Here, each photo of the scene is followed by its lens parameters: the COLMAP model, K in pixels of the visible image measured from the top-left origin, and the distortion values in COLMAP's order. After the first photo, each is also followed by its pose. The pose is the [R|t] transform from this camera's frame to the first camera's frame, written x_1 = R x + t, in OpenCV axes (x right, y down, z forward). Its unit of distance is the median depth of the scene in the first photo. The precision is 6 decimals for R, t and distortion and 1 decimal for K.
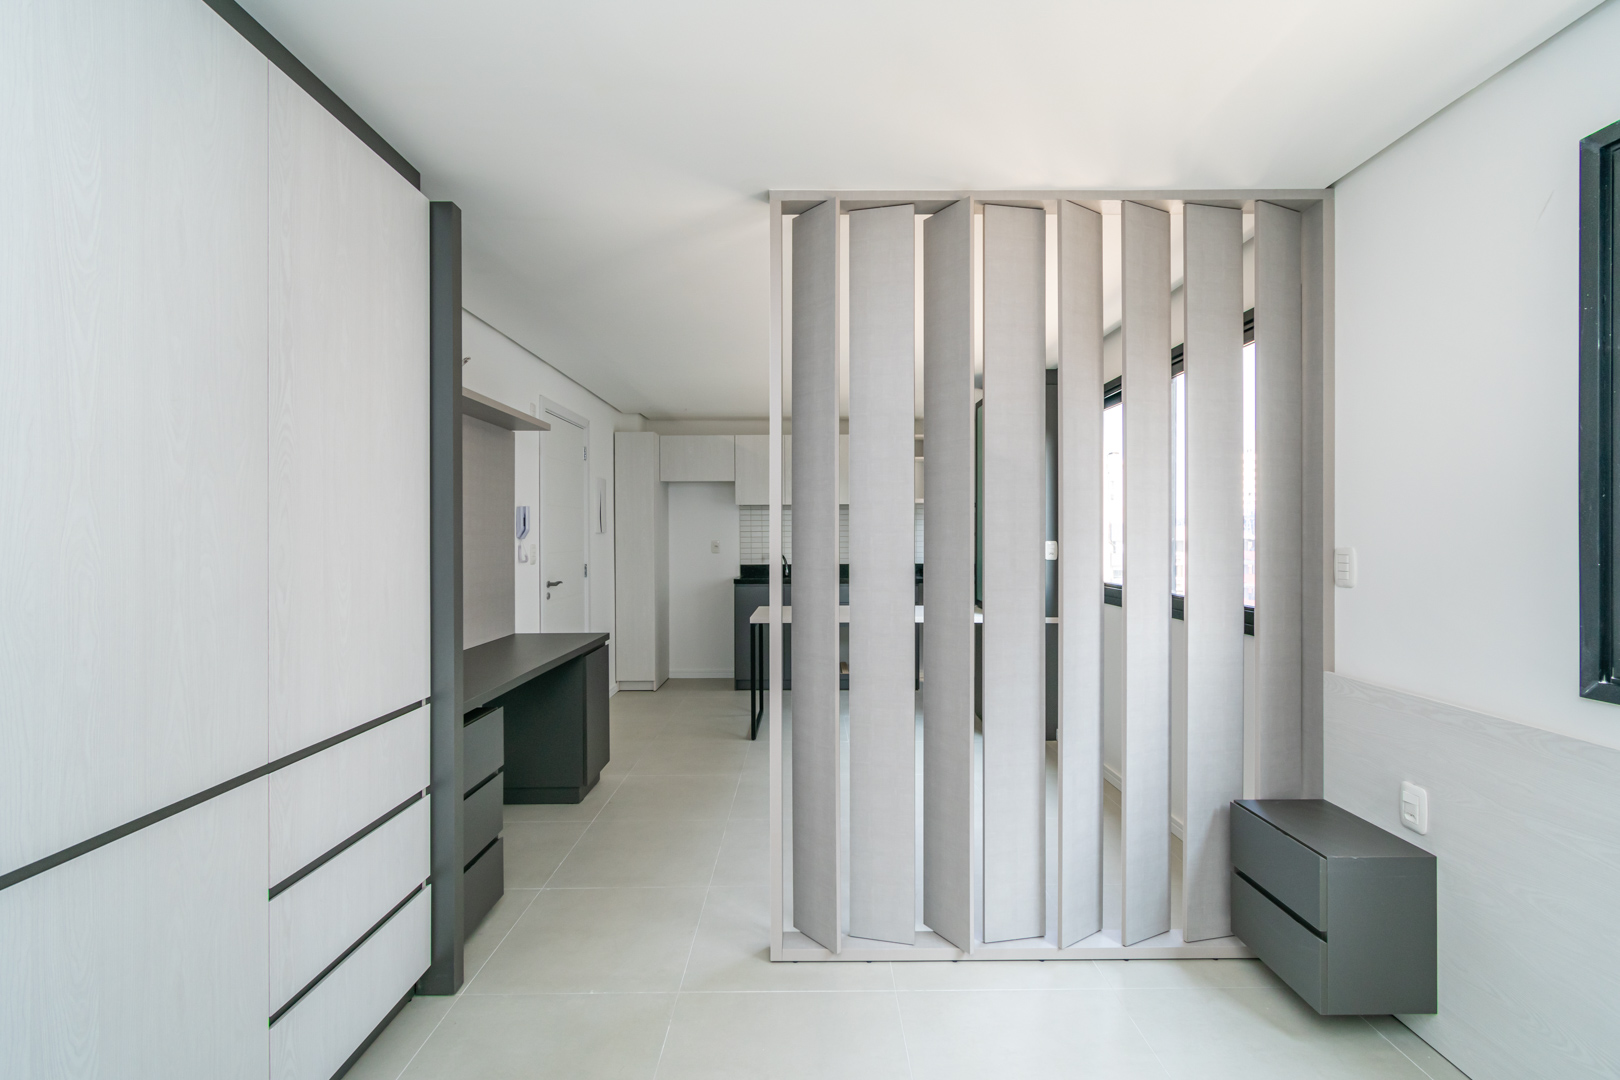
lens RADIAL K [[726.8, 0, 817.0], [0, 726.8, 536.1], [0, 0, 1]] dist [0.000893, -0.000764]
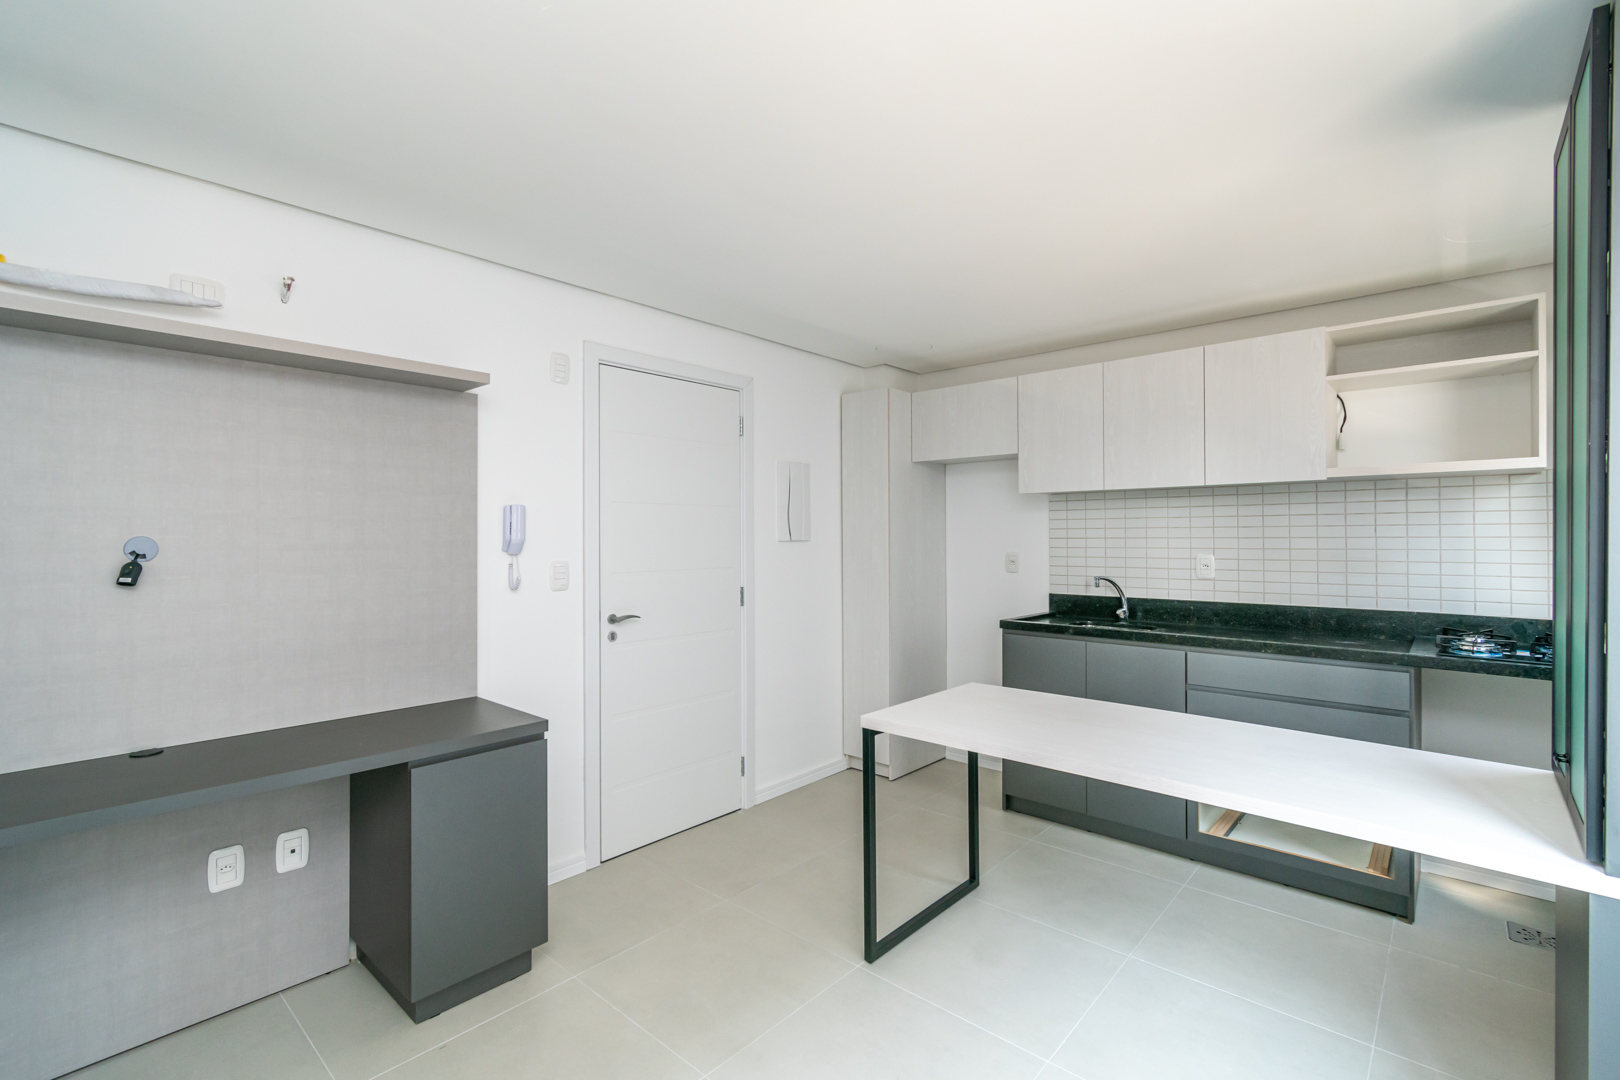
lens RADIAL K [[726.8, 0, 813.0], [0, 726.8, 530.8], [0, 0, 1]] dist [0.000893, -0.000764]
pose [[0.738264, -0.002235, -0.674508, 0.455335], [-0.001785, 0.999985, -0.005267, -0.025669], [0.674509, 0.005092, 0.738249, 1.250618]]
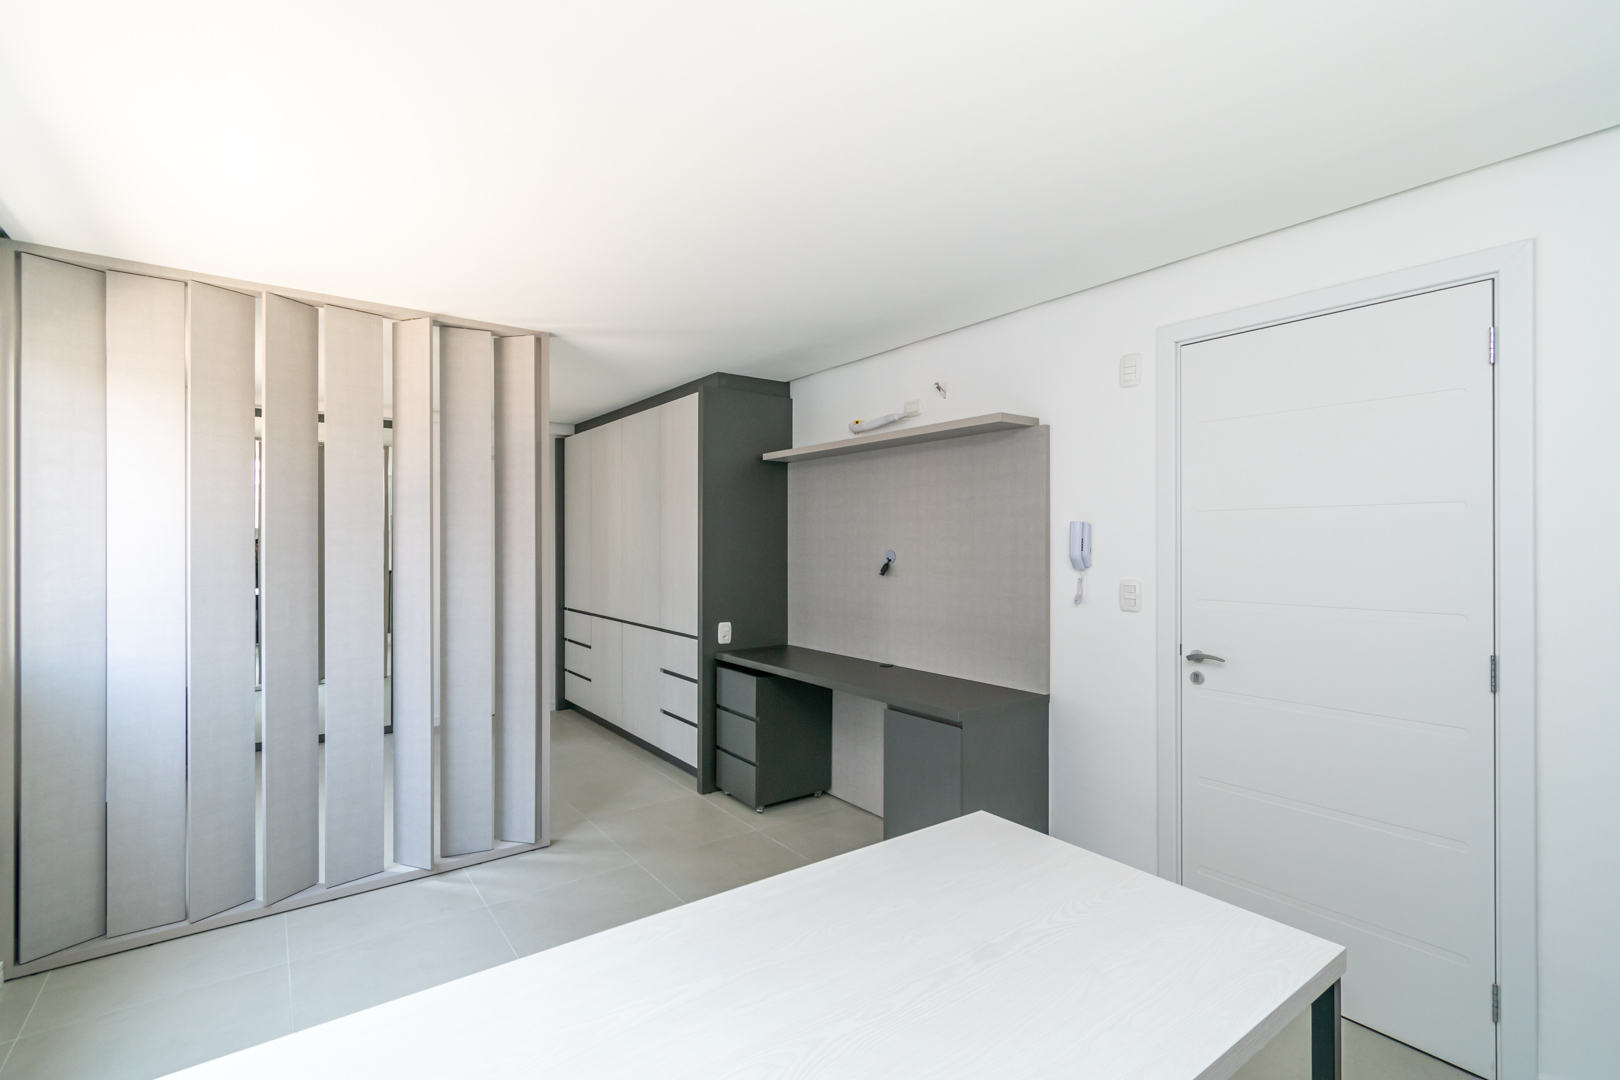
lens RADIAL K [[726.8, 0, 776.9], [0, 726.8, 541.4], [0, 0, 1]] dist [0.000893, -0.000764]
pose [[-0.825436, 0.000367, -0.564496, 0.397835], [0.000667, 1.000000, -0.000324, -0.041419], [0.564495, -0.000644, -0.825436, 2.544231]]
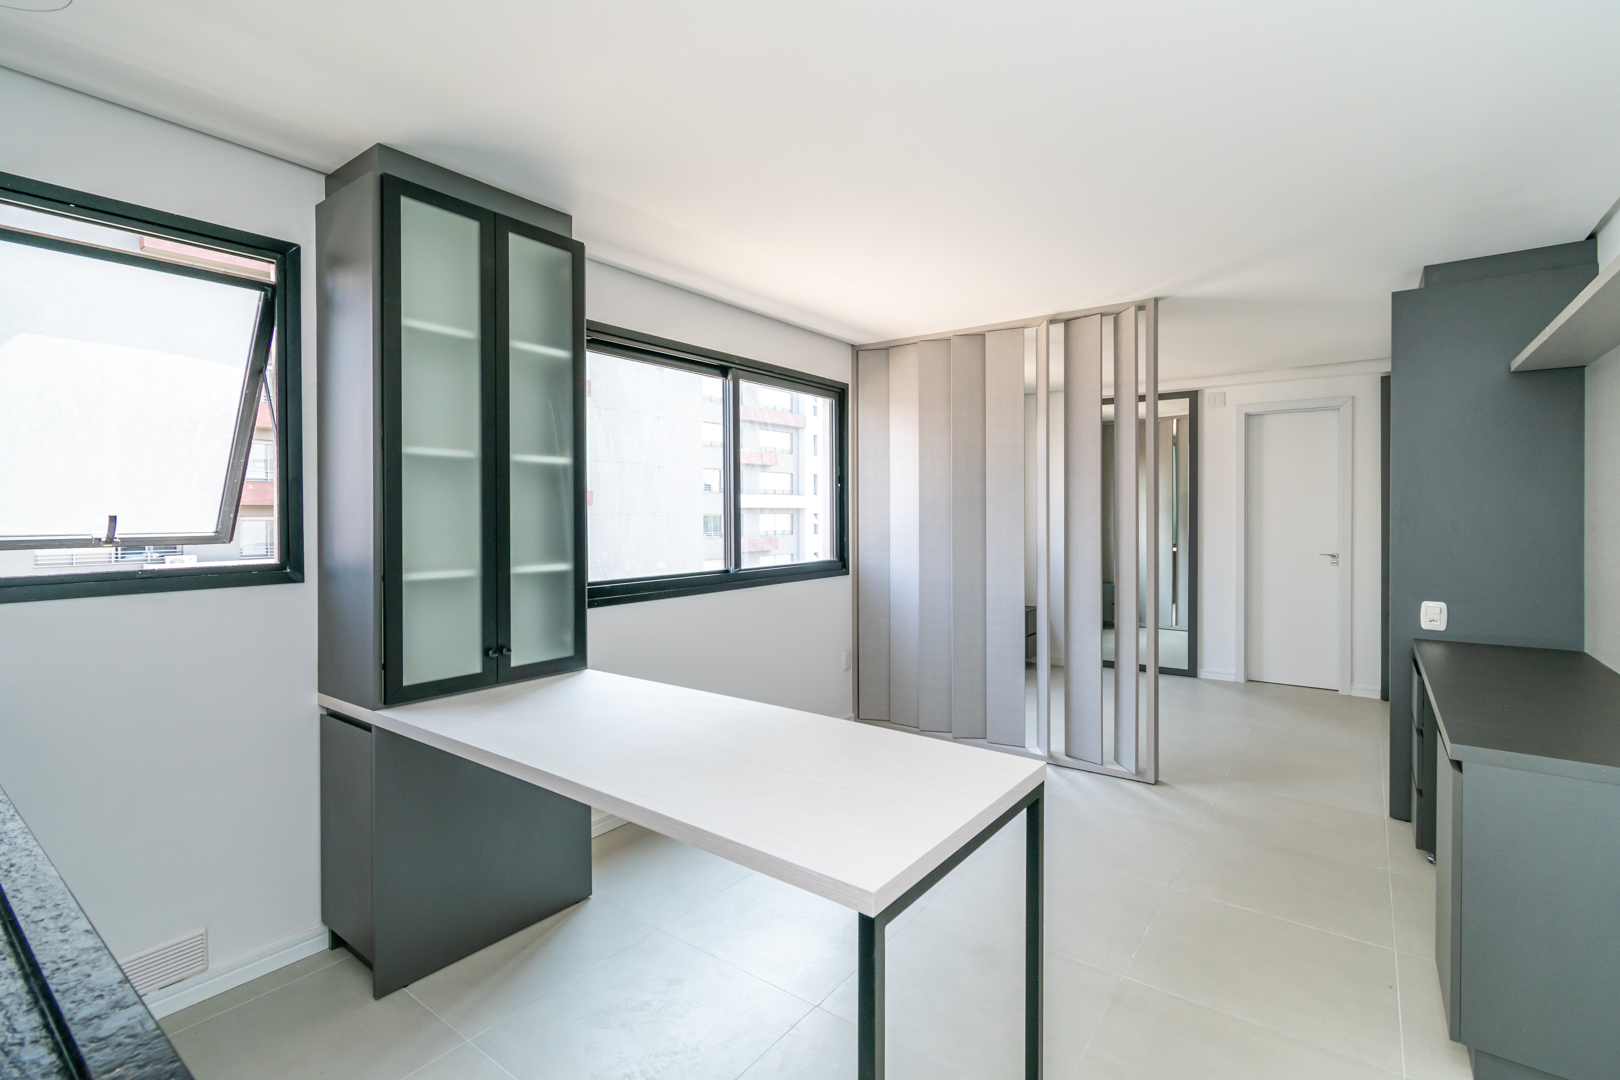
lens RADIAL K [[726.8, 0, 801.8], [0, 726.8, 519.2], [0, 0, 1]] dist [0.000893, -0.000764]
pose [[-0.783842, -0.000438, 0.620960, -0.454723], [0.005175, 0.999960, 0.007237, -0.006620], [-0.620939, 0.008886, -0.783808, 2.754211]]
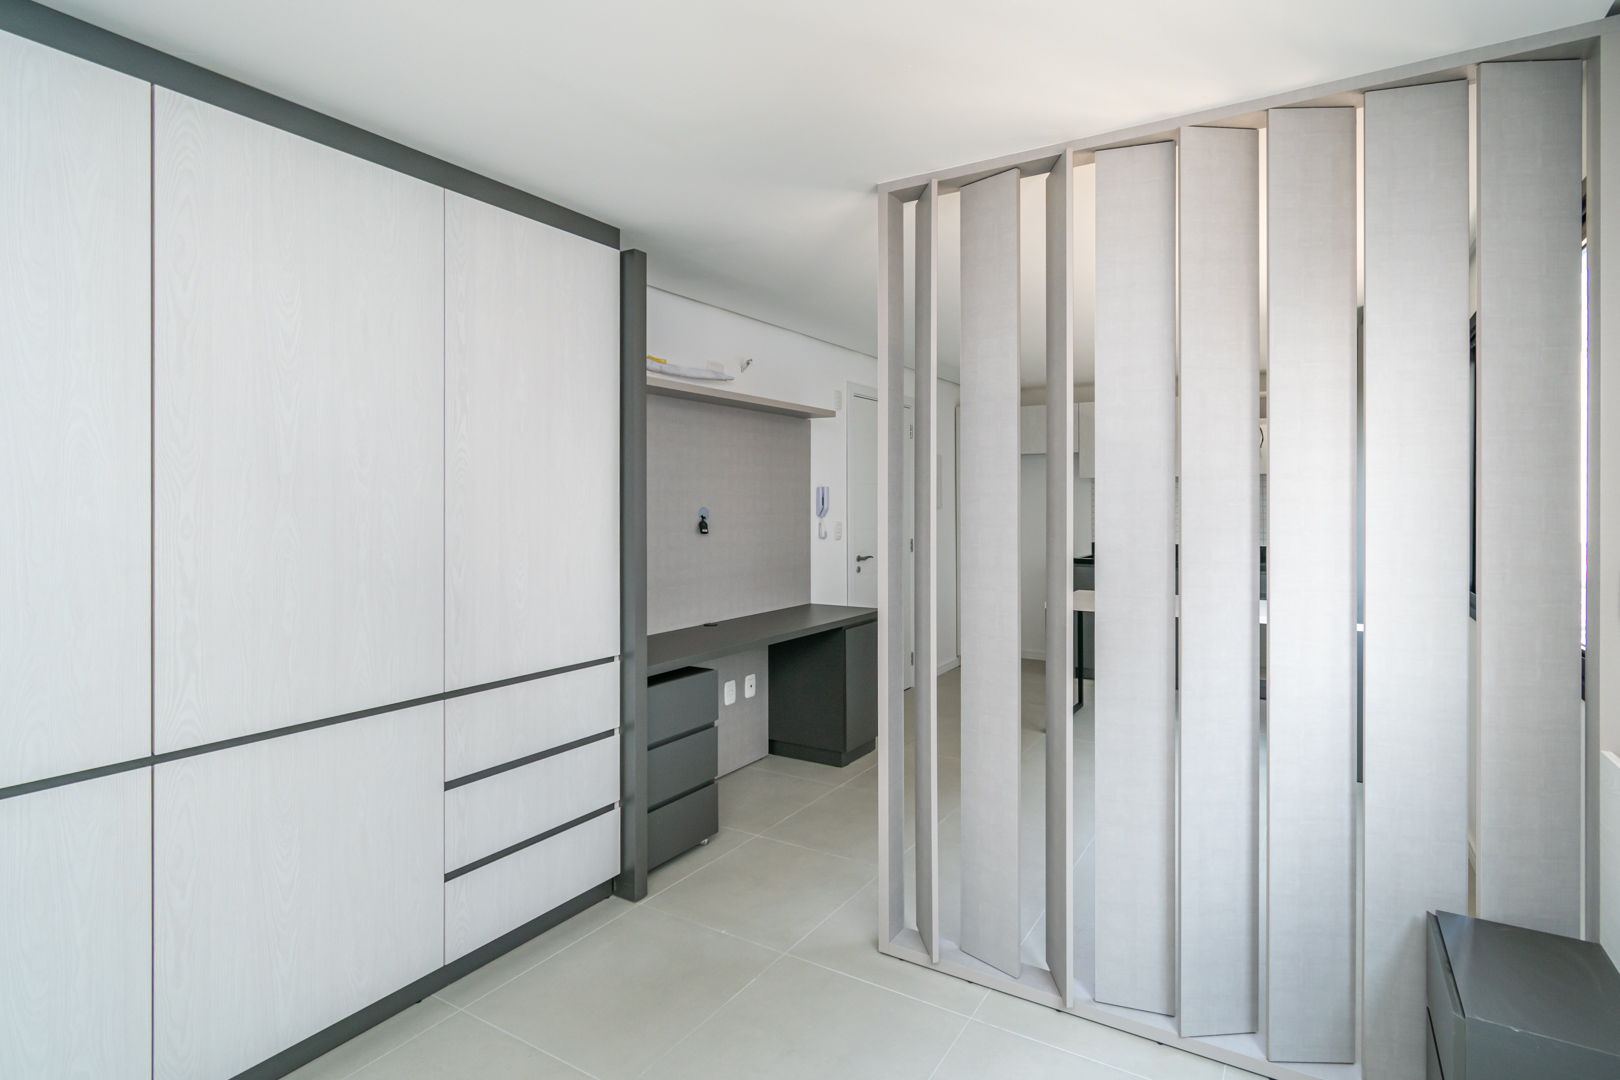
lens RADIAL K [[774.1, 0, 908.0], [0, 774.1, 502.1], [0, 0, 1]] dist [0.002771, 0.001268]
pose [[0.875689, 0.003665, -0.482862, 0.485510], [-0.002926, 0.999993, 0.002284, -0.038523], [0.482867, -0.000587, 0.875693, 0.081179]]
